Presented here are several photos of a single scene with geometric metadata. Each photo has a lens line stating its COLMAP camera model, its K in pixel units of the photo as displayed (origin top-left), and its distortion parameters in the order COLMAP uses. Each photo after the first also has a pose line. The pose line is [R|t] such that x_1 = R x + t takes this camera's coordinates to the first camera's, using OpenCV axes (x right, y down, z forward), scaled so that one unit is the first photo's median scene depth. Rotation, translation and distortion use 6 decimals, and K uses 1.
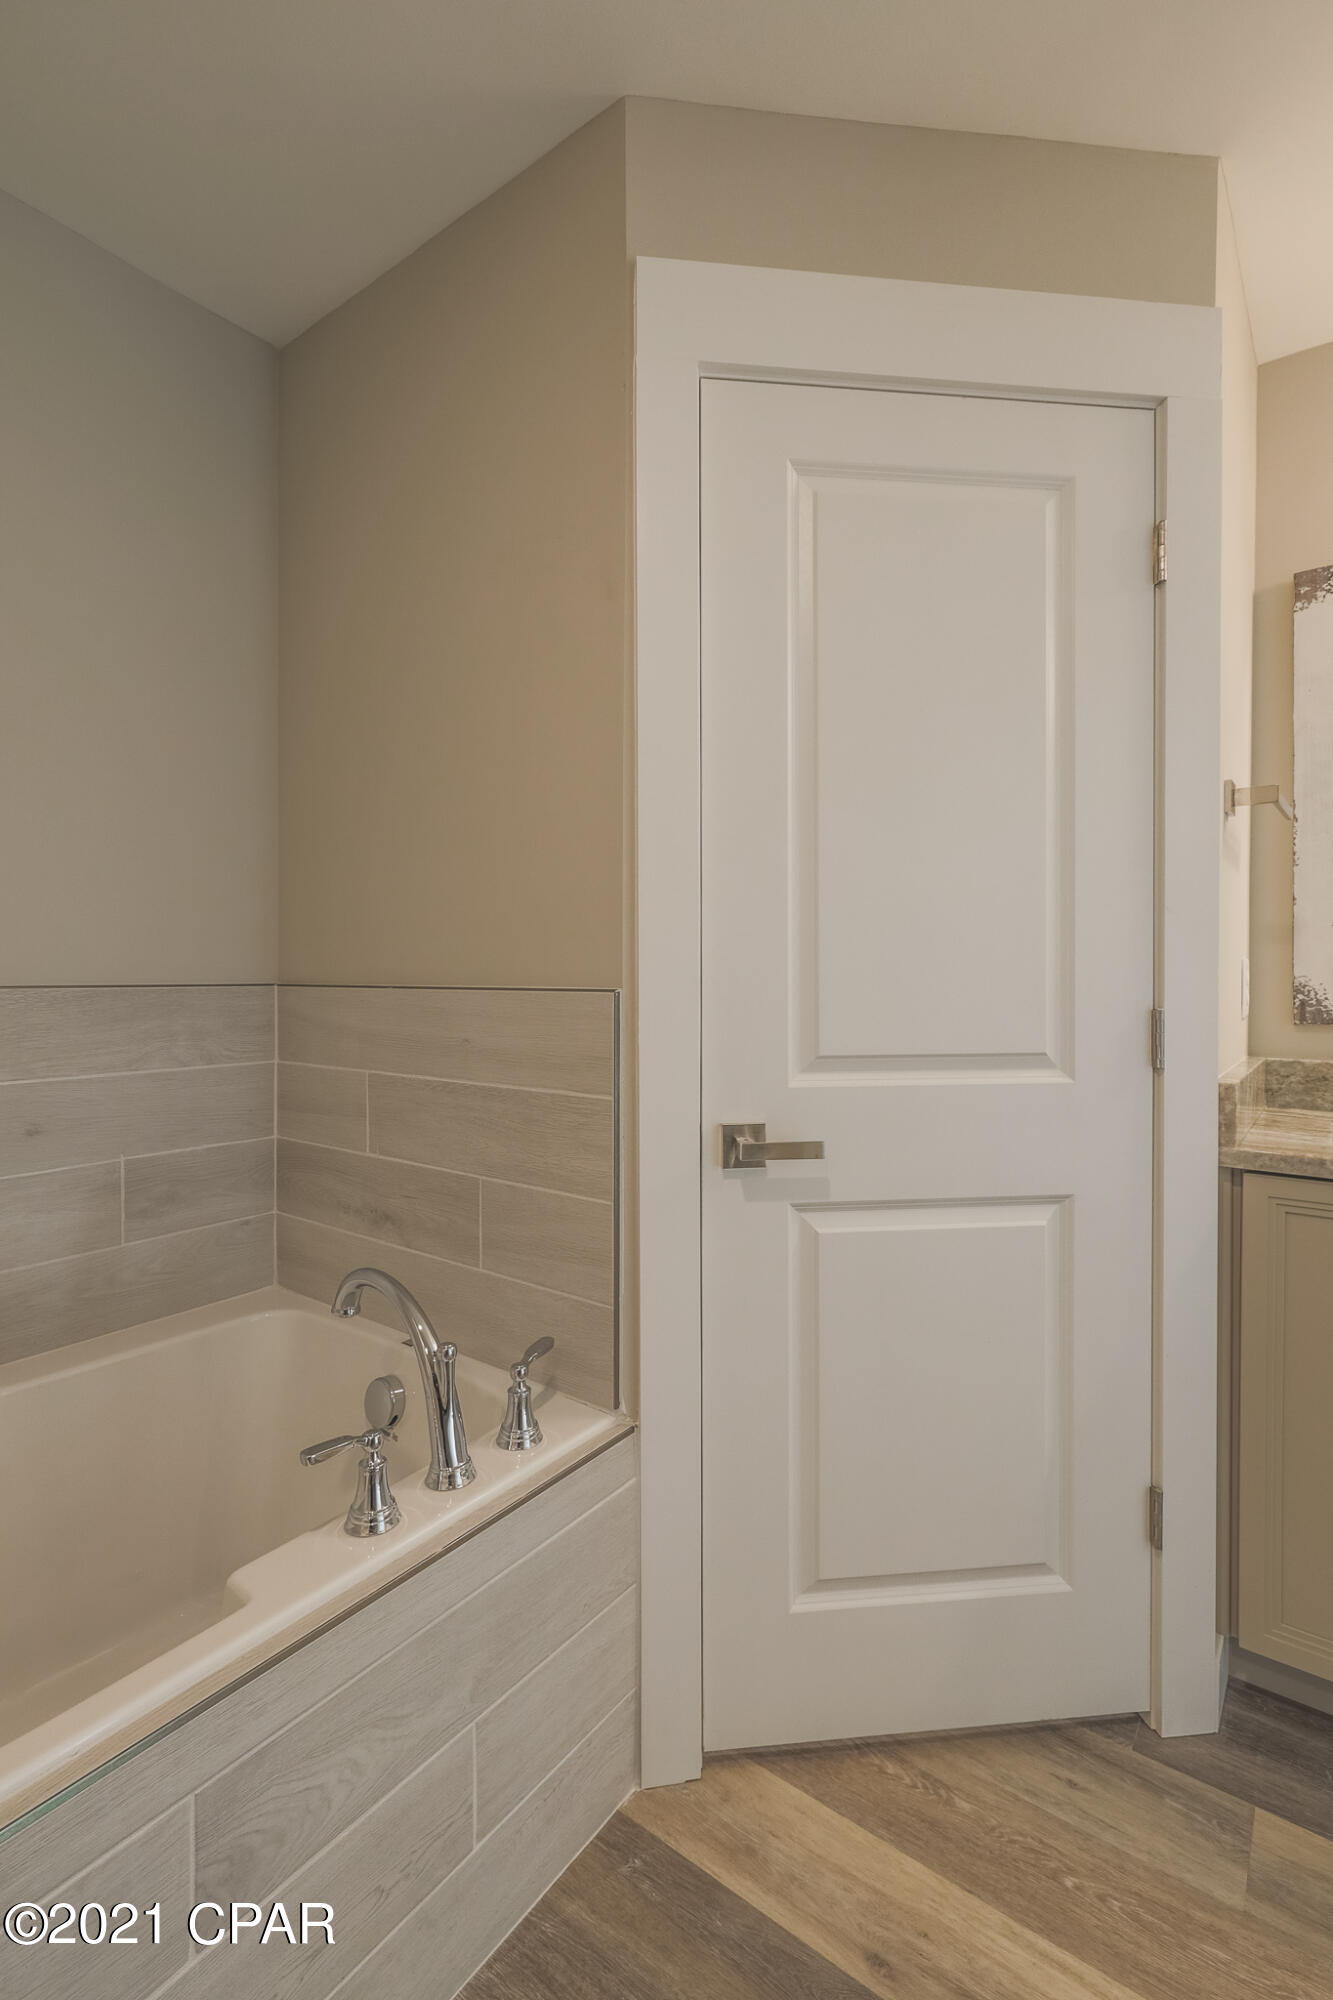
lens RADIAL K [[915.9, 0, 672.8], [0, 915.9, 985.6], [0, 0, 1]] dist [0.000668, 0.000008]
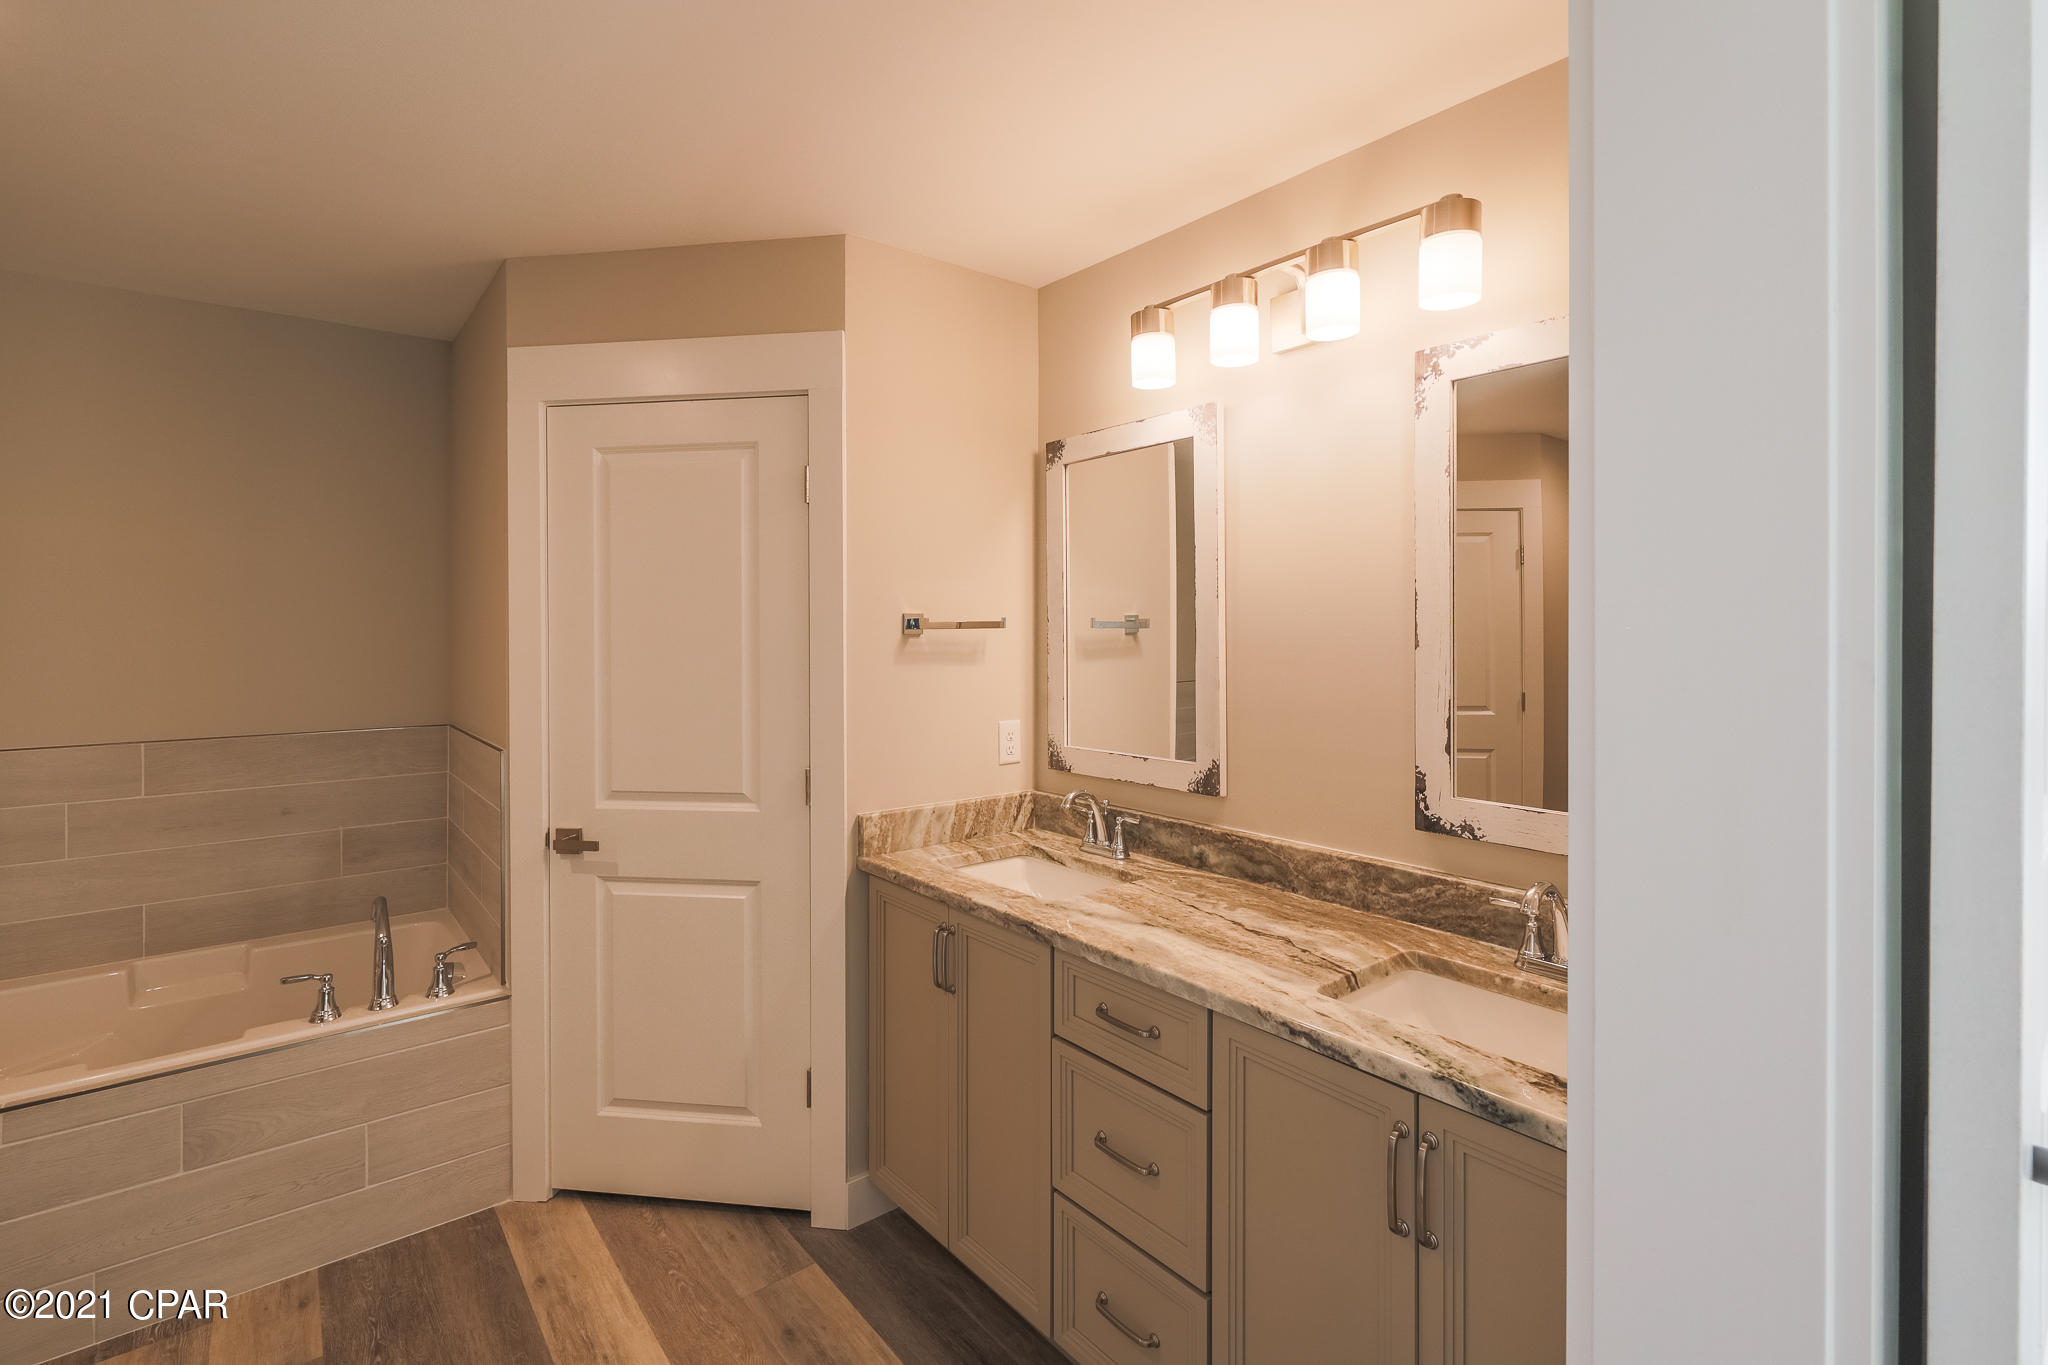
lens RADIAL K [[931.0, 0, 1017.5], [0, 931.0, 634.1], [0, 0, 1]] dist [-0.001813, -0.000085]
pose [[0.968350, -0.004571, -0.249554, 1.334220], [0.001569, 0.999924, -0.012228, -0.194513], [0.249591, 0.011450, 0.968284, -0.502658]]
